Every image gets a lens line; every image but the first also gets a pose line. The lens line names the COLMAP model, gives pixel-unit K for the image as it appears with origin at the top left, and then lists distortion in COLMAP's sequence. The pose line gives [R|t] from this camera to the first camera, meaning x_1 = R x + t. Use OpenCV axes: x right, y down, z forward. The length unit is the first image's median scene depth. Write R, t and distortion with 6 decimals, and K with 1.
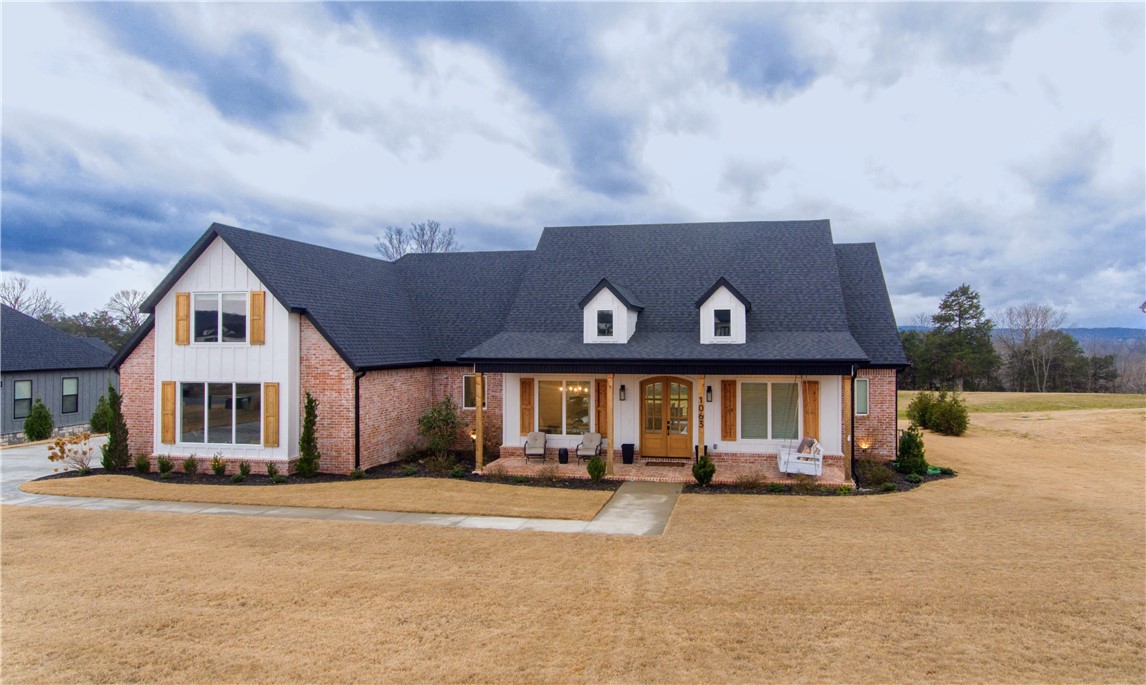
lens RADIAL K [[761.7, 0, 598.8], [0, 761.7, 322.7], [0, 0, 1]] dist [-0.021458, -0.002071]
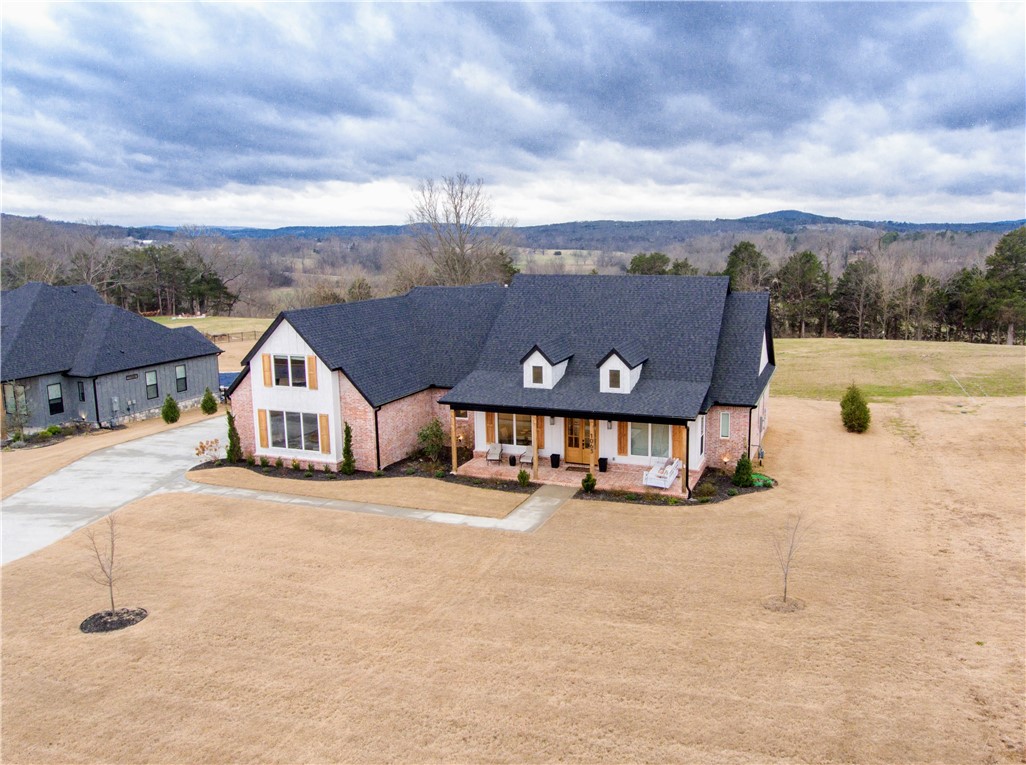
lens RADIAL K [[859.8, 0, 513.0], [0, 859.8, 382.5], [0, 0, 1]] dist [-0.049481, 0.002377]
pose [[0.982322, 0.016978, -0.186425, 0.282556], [0.020493, 0.980140, 0.197245, -0.325668], [0.186072, -0.197579, 0.962466, -0.620885]]
